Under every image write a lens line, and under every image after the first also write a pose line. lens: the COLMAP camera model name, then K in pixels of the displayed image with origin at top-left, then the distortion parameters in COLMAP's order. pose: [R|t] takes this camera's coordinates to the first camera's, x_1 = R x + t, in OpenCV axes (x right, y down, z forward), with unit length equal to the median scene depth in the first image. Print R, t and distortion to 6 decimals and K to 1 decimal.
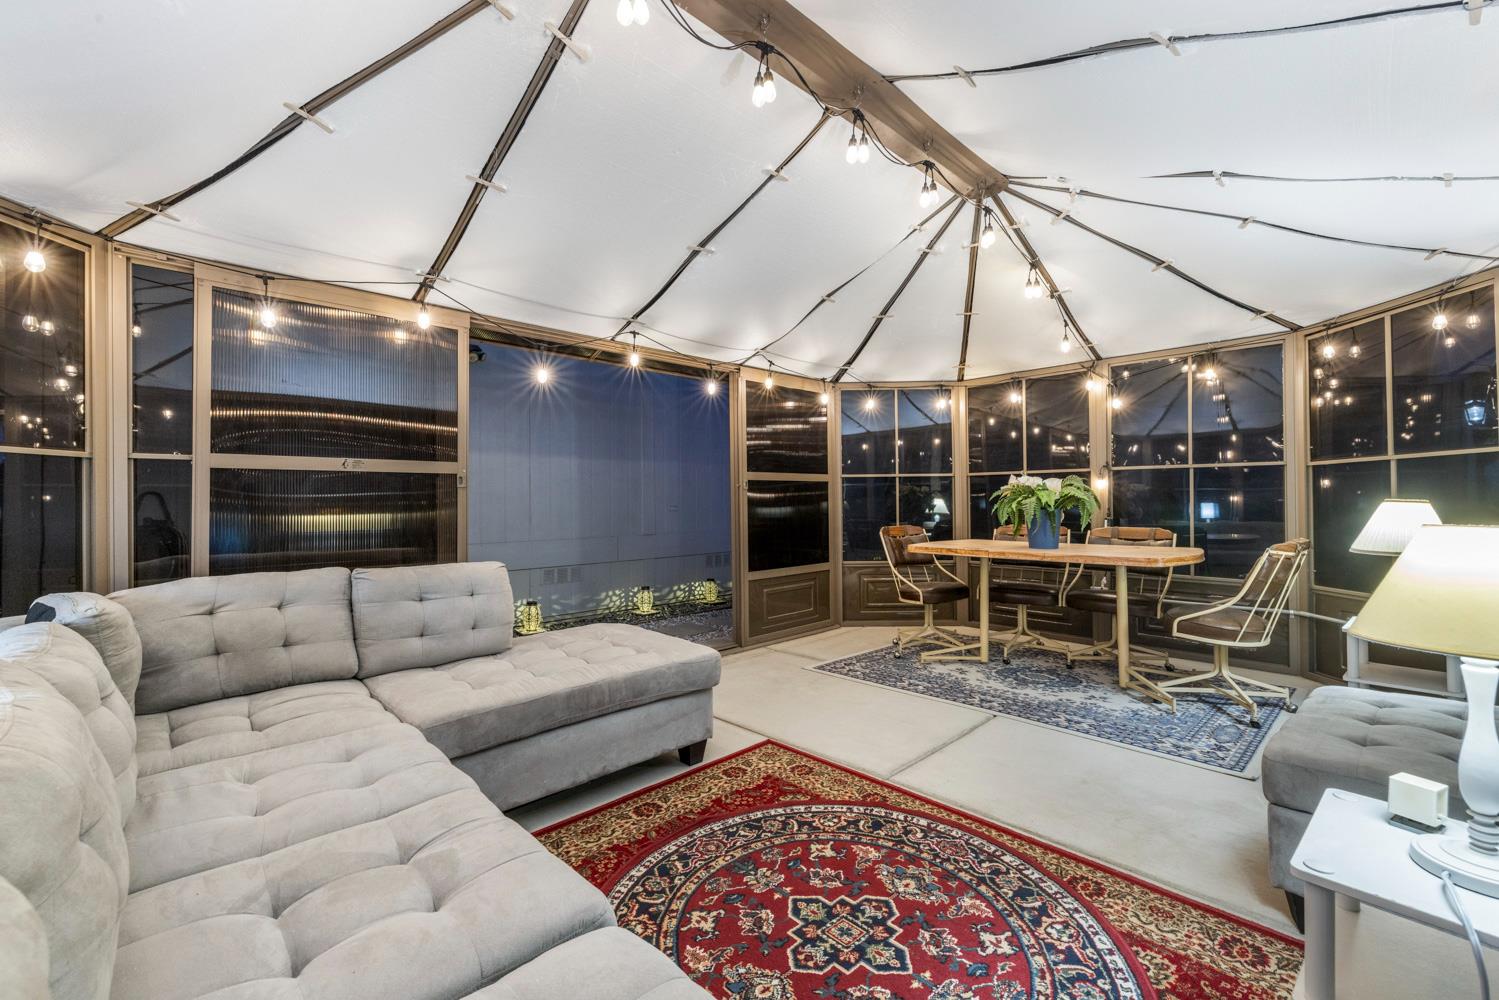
lens RADIAL K [[651.6, 0, 749.5], [0, 651.6, 500.0], [0, 0, 1]] dist [0.001649, -0.000122]
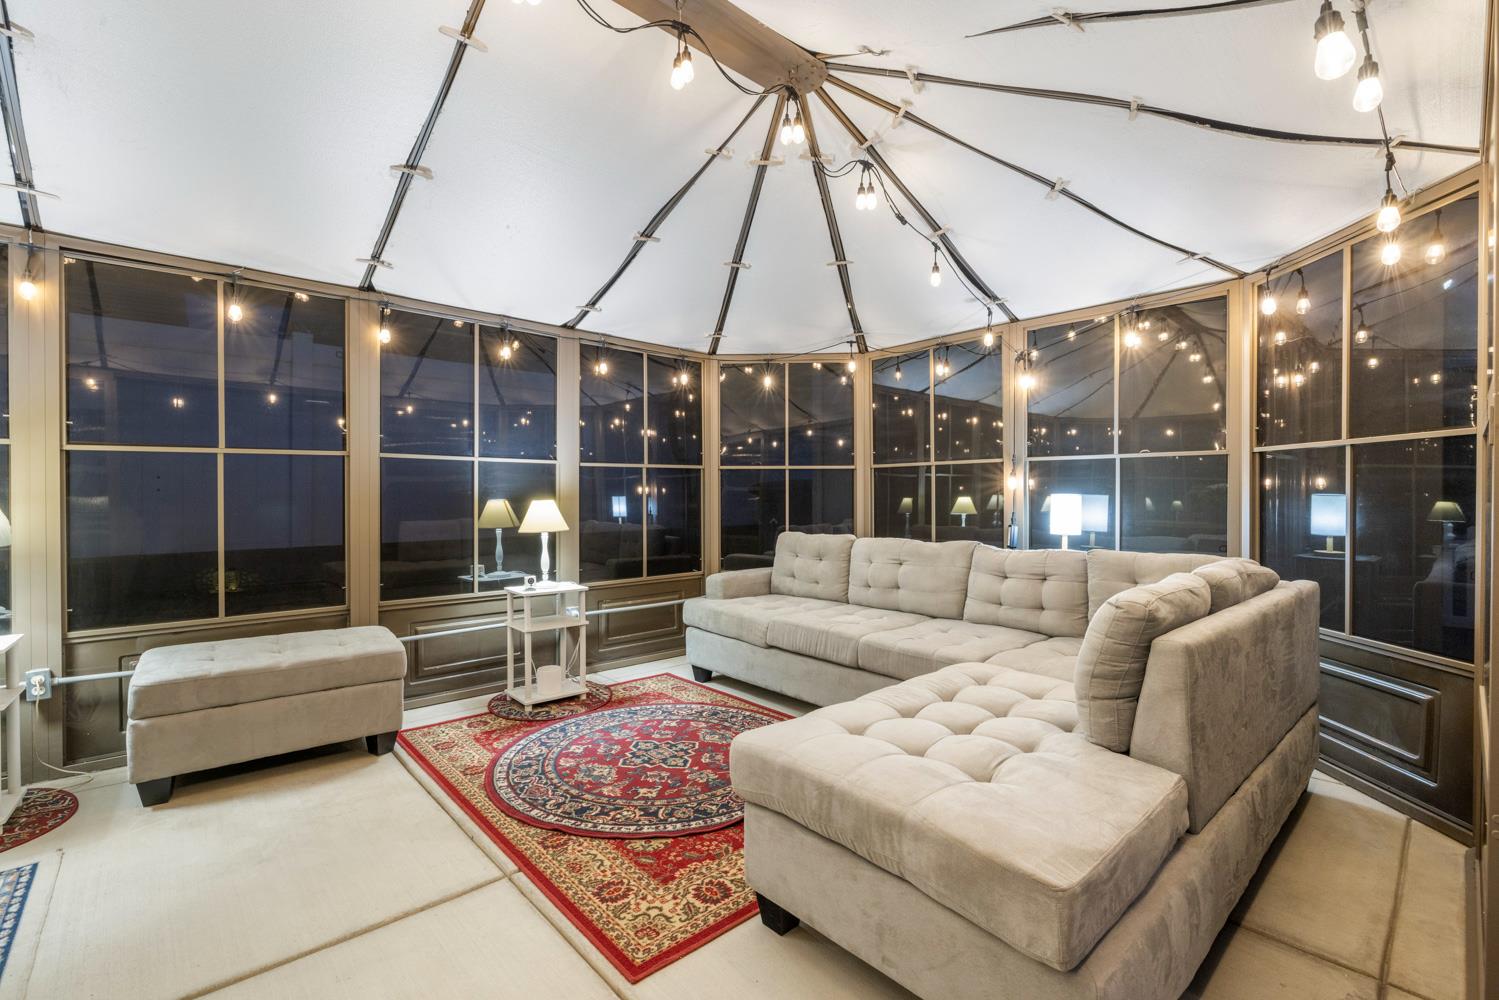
lens RADIAL K [[653.8, 0, 749.5], [0, 653.8, 500.0], [0, 0, 1]] dist [0.001037, 0.000221]
pose [[-0.999516, 0.009849, 0.029516, -0.099353], [0.010278, 0.999843, 0.014418, -0.001473], [-0.029369, 0.014715, -0.999460, 1.943357]]
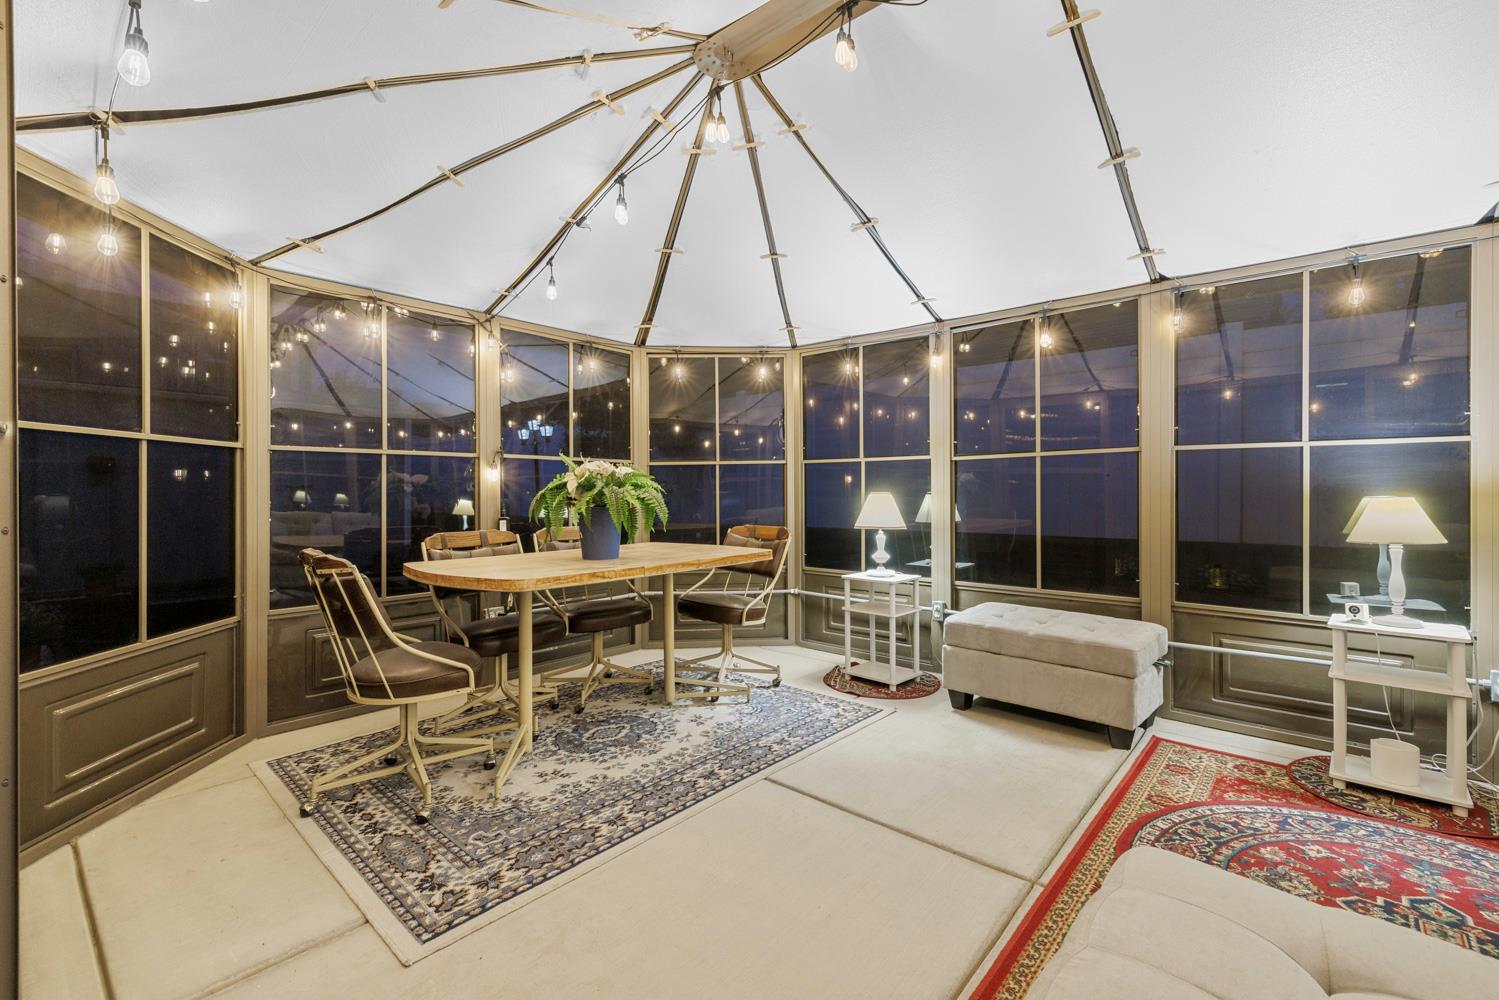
lens RADIAL K [[651.6, 0, 749.5], [0, 651.6, 500.0], [0, 0, 1]] dist [0.001649, -0.000122]
pose [[-0.090681, -0.004089, 0.995872, -0.527856], [0.007007, 0.999964, 0.004744, 0.007689], [-0.995855, 0.007409, -0.090649, 1.545863]]
